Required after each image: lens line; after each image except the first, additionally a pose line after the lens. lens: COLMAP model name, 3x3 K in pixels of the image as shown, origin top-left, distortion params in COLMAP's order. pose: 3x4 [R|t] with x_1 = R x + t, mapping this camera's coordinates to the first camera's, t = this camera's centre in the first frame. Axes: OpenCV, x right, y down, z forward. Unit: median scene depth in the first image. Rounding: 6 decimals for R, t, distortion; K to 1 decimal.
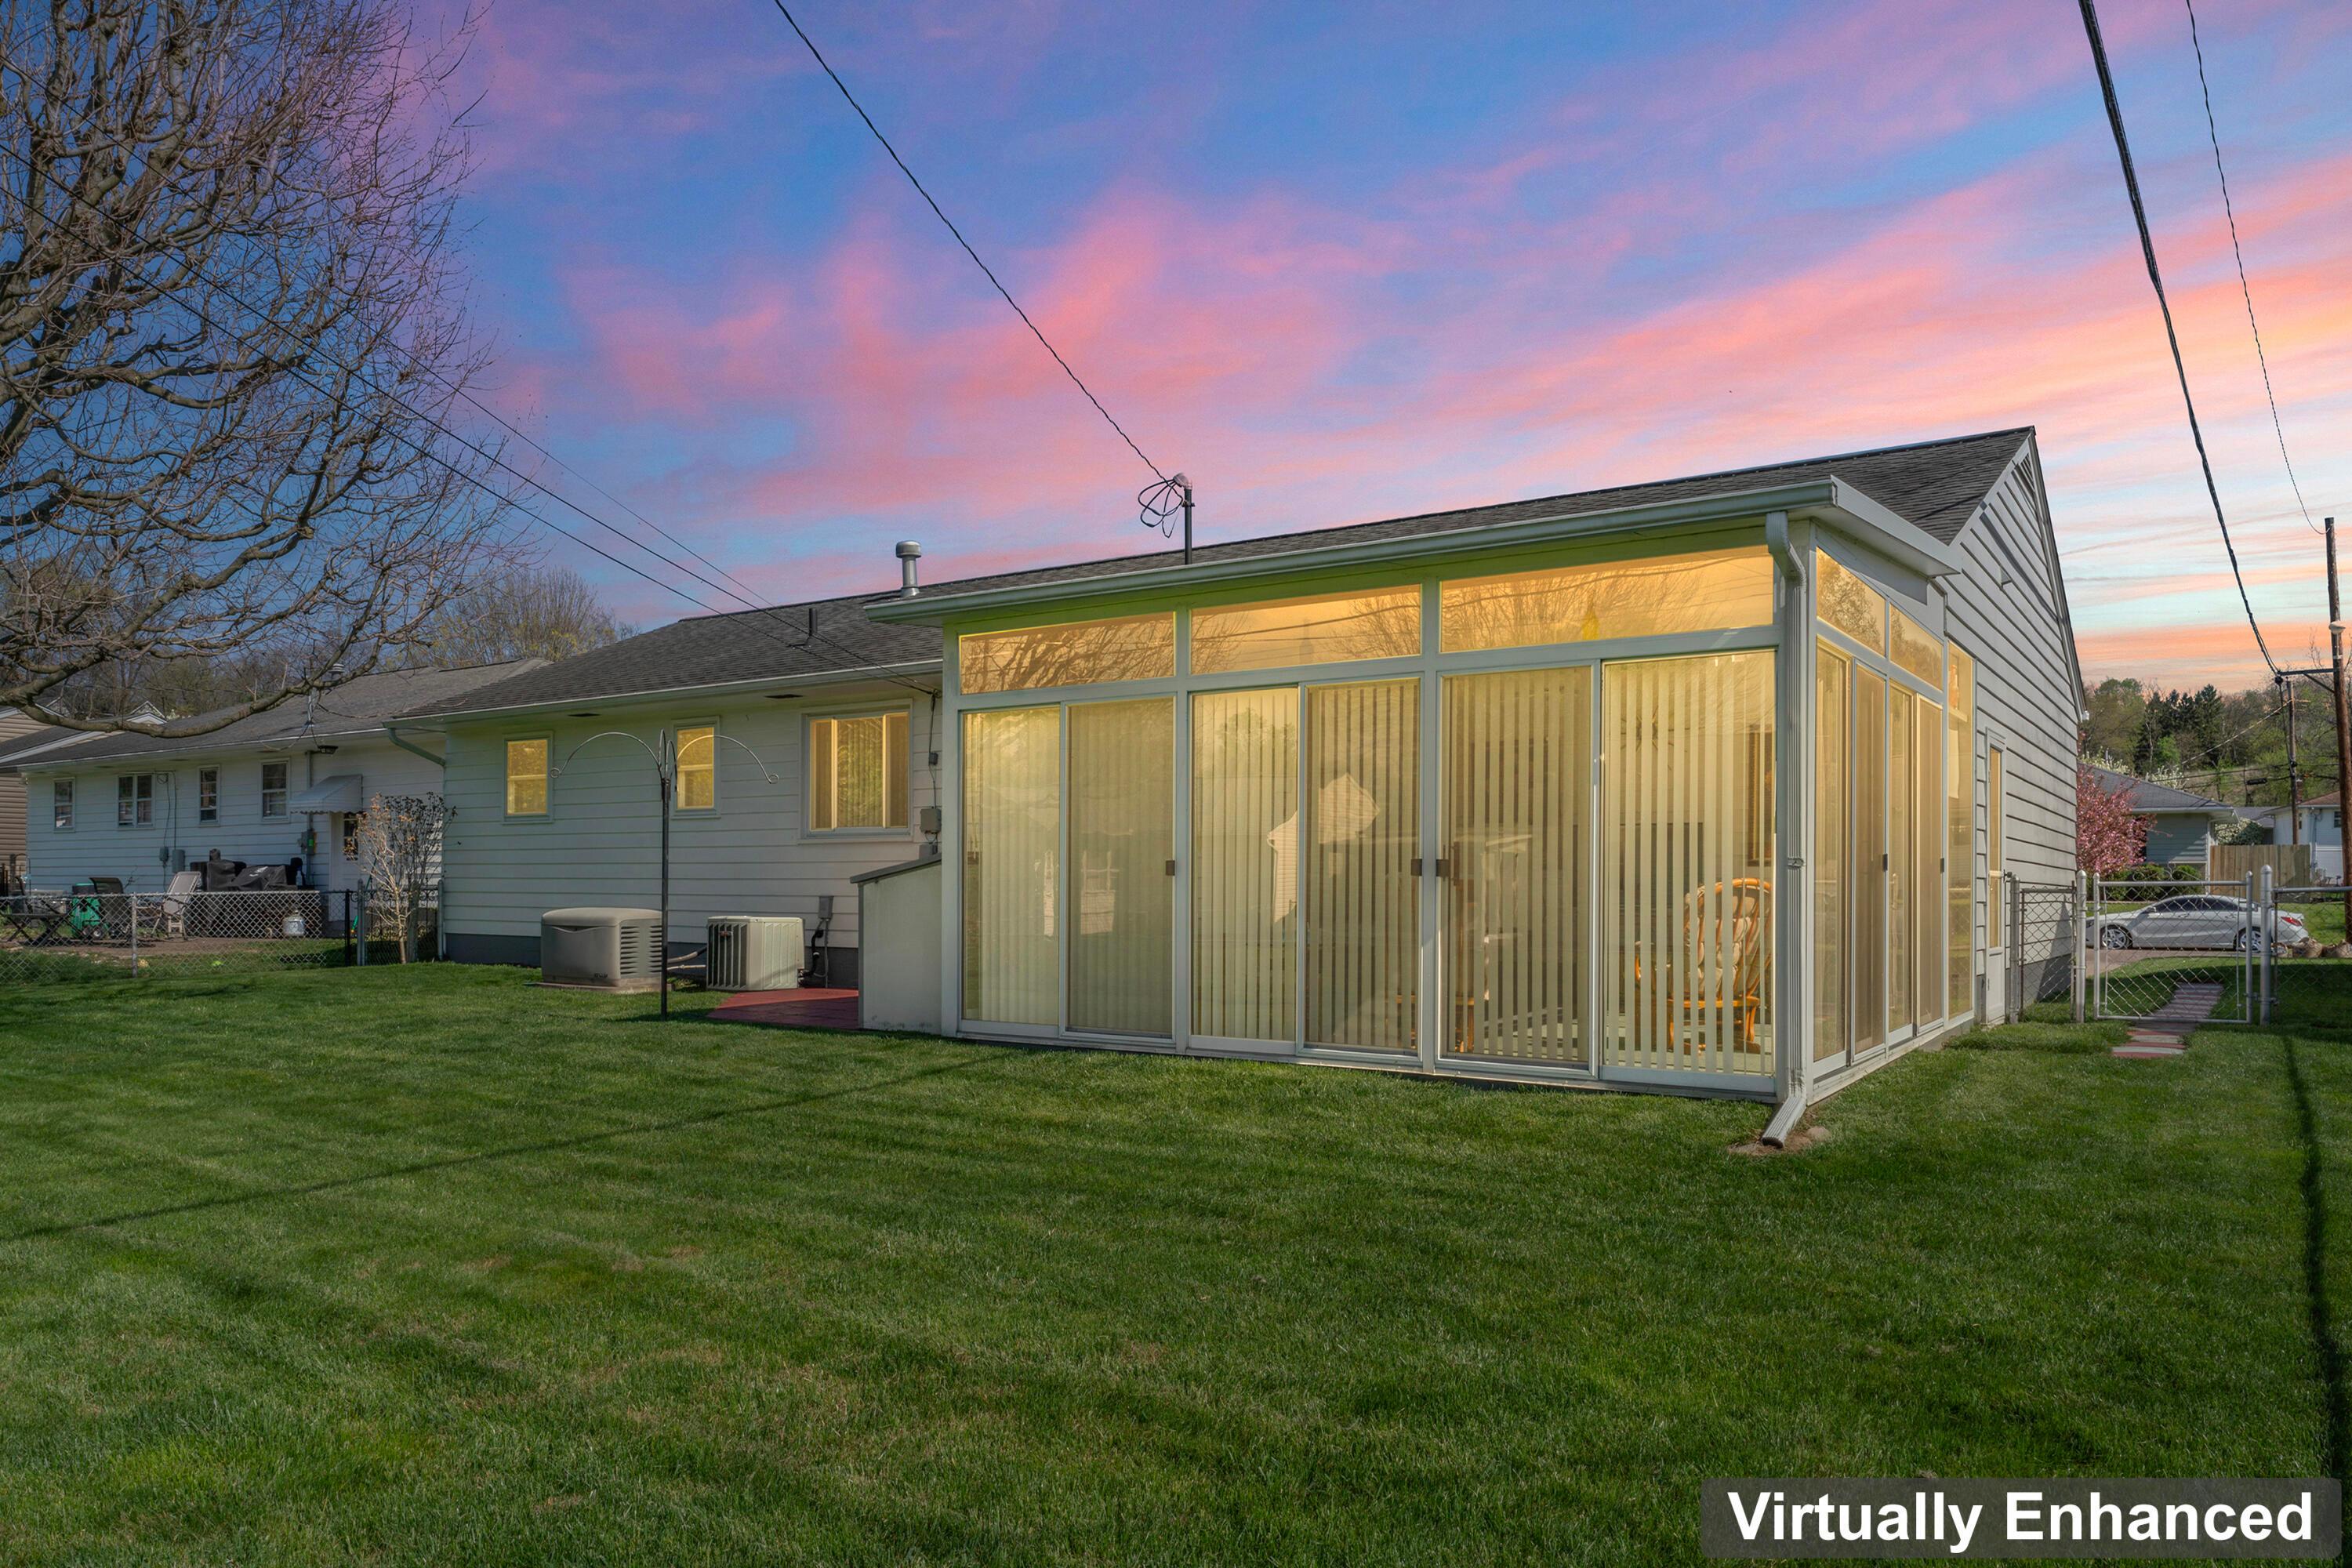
lens RADIAL K [[1565.9, 0, 1173.7], [0, 1565.9, 841.0], [0, 0, 1]] dist [-0.008058, -0.001614]
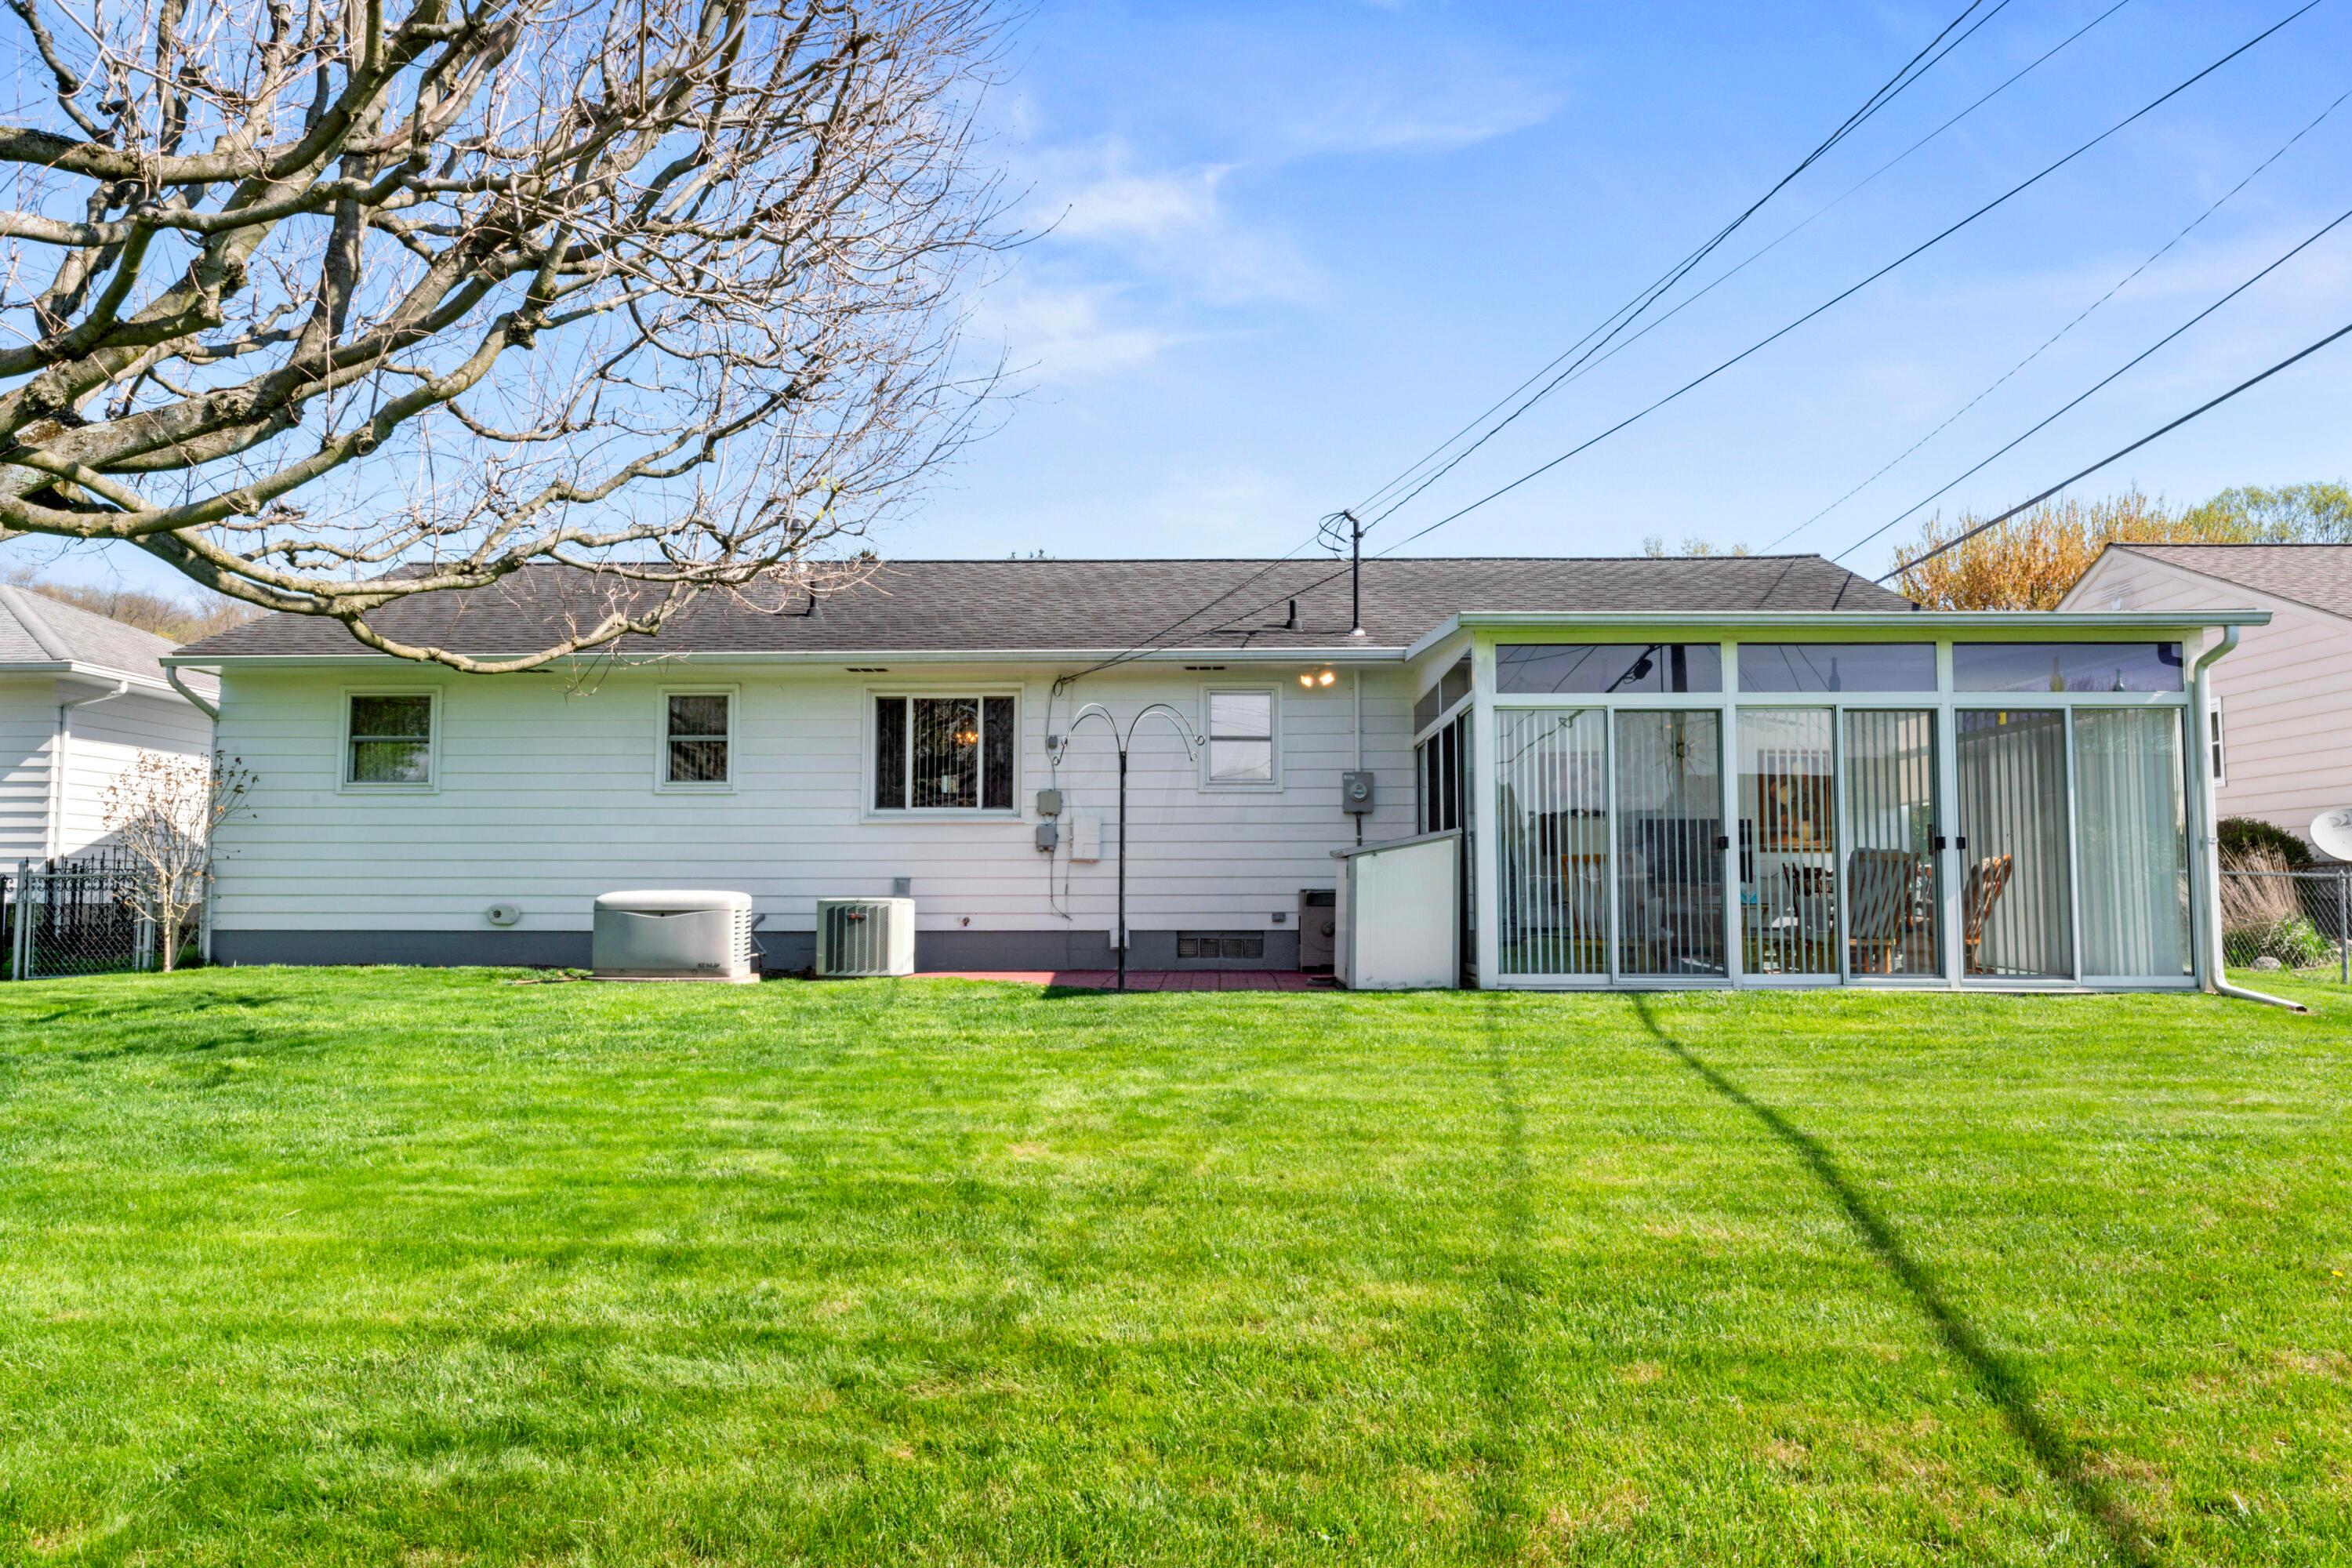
lens RADIAL K [[1505.8, 0, 1133.4], [0, 1505.8, 777.6], [0, 0, 1]] dist [0.003178, 0.000896]
pose [[0.839778, 0.036834, 0.541679, -0.632409], [-0.012576, 0.998748, -0.048417, 0.017016], [-0.542784, 0.033847, 0.839190, 0.134393]]
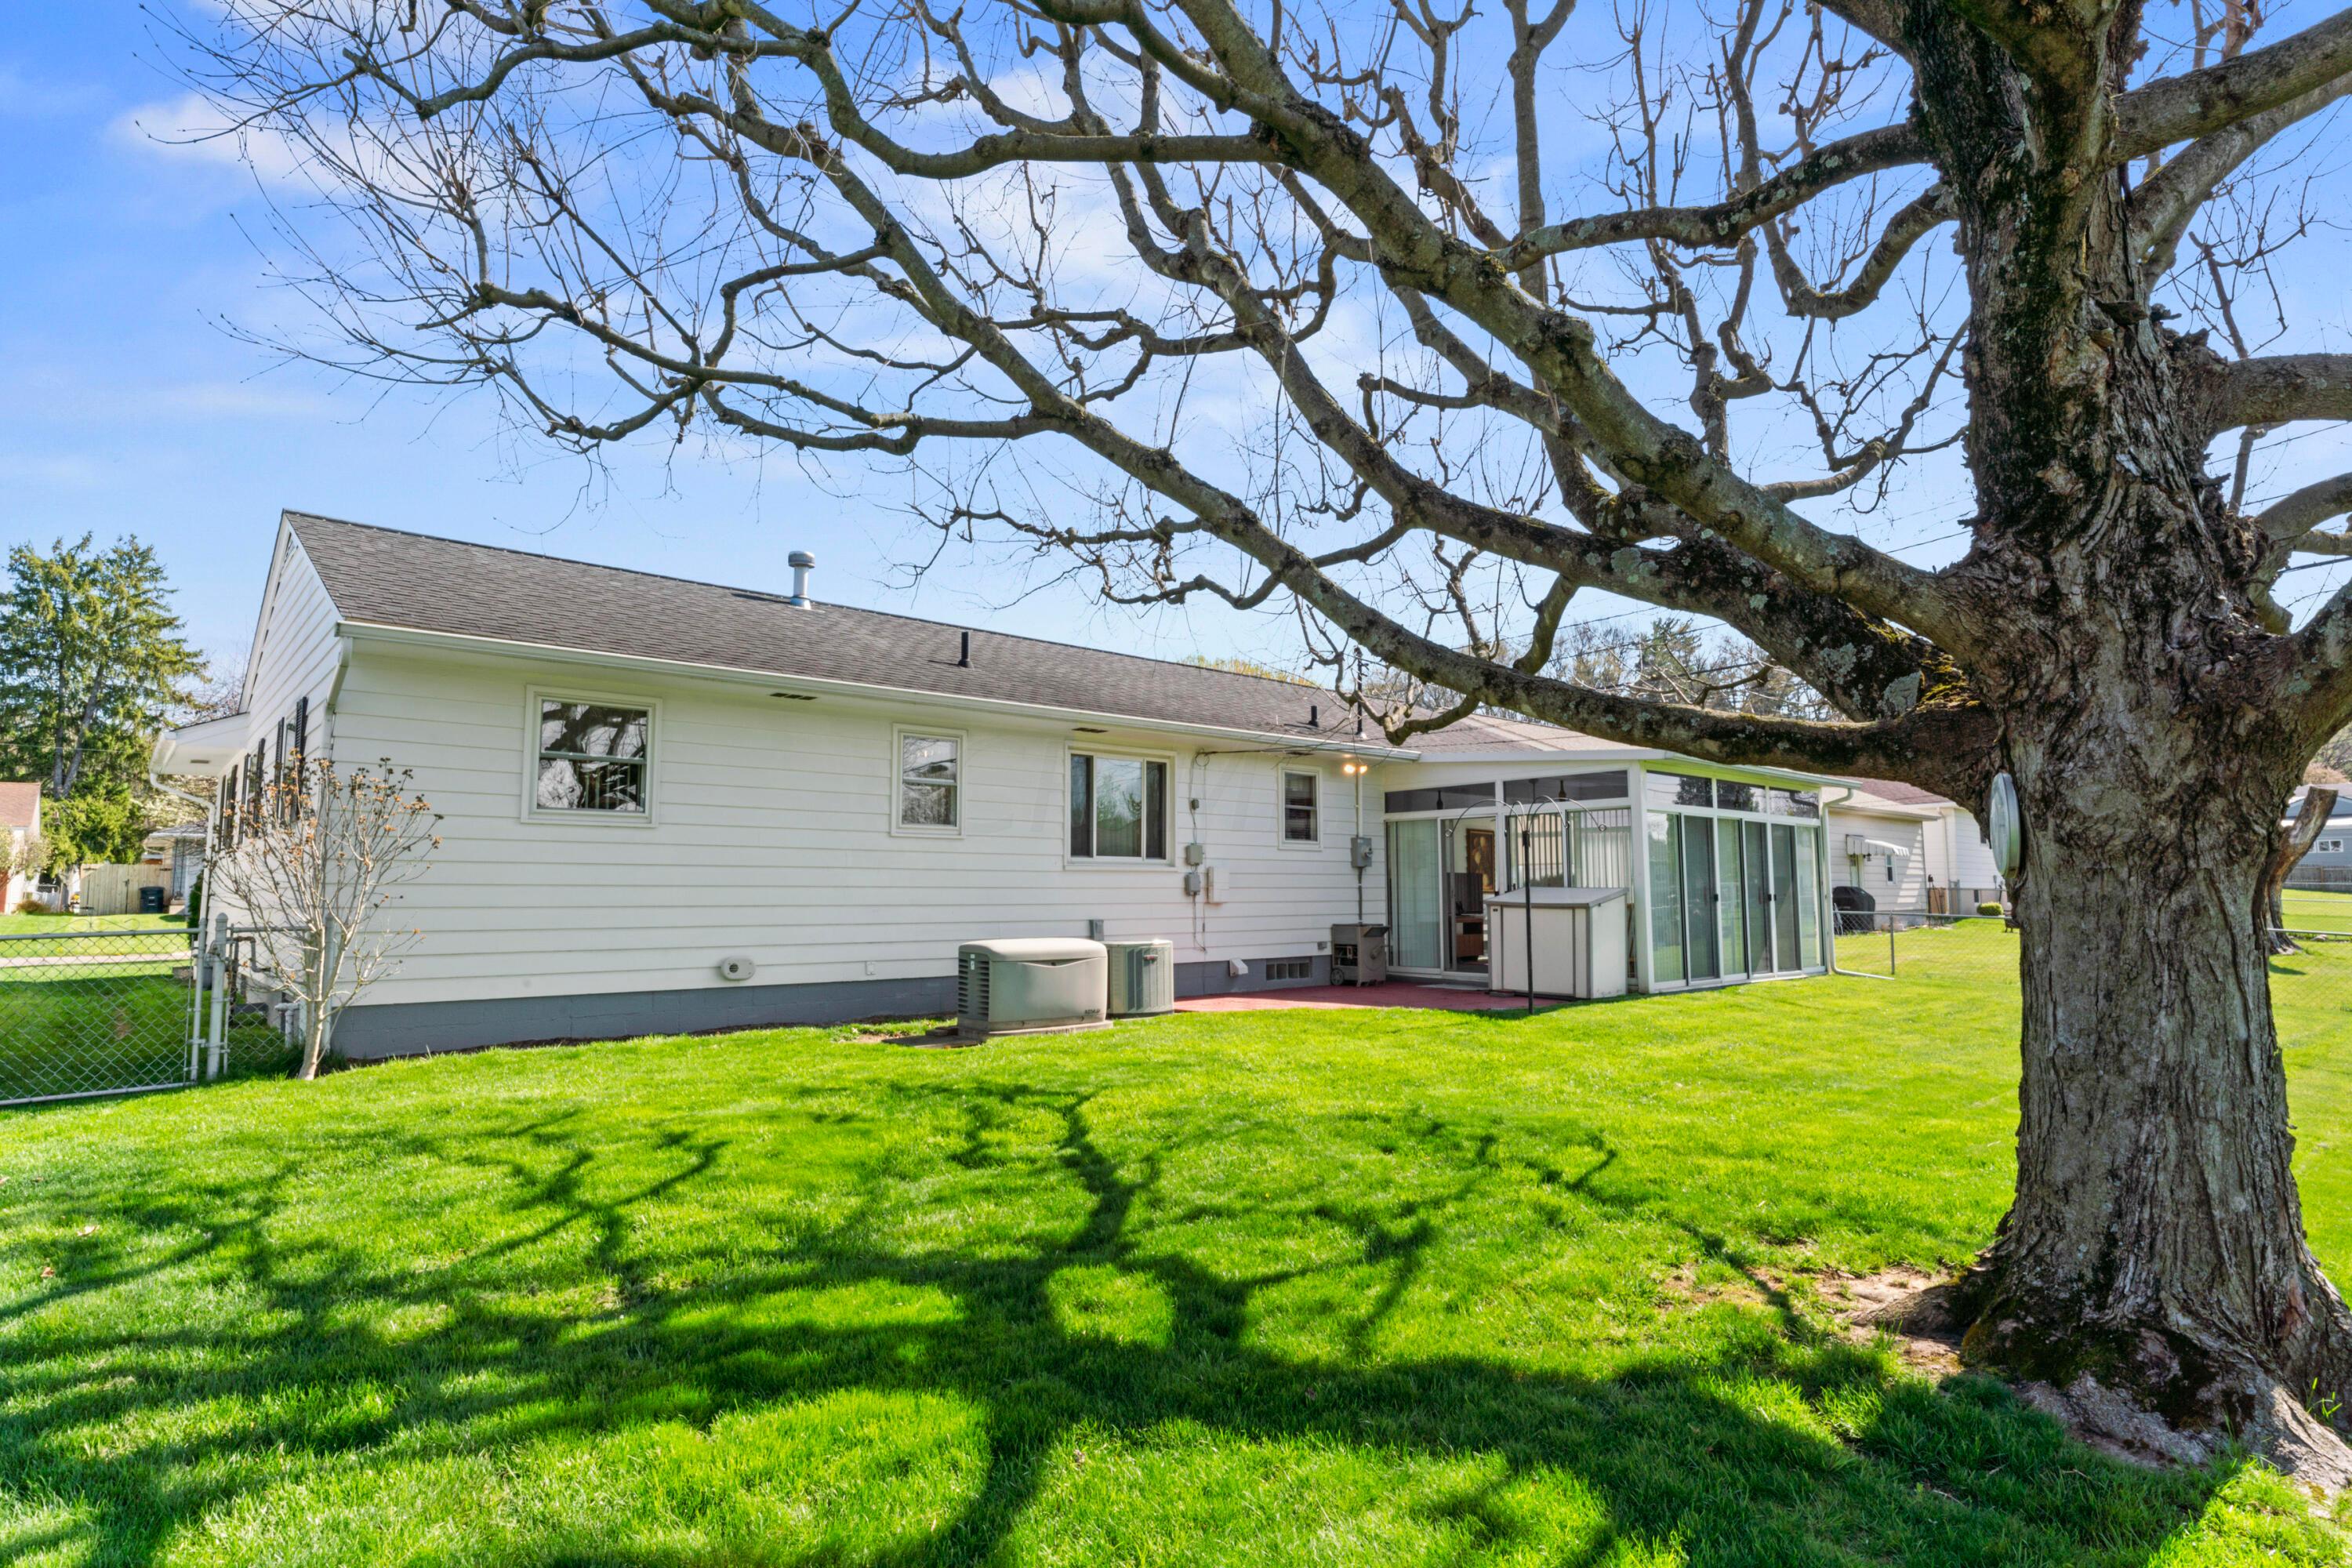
lens RADIAL K [[1204.7, 0, 1176.0], [0, 1204.7, 784.0], [0, 0, 1]] dist [0.000940, 0.000095]
pose [[0.230529, 0.088730, 0.969012, -1.055358], [-0.021542, 0.996055, -0.086082, 0.012667], [-0.972827, -0.001030, 0.231531, 0.777748]]
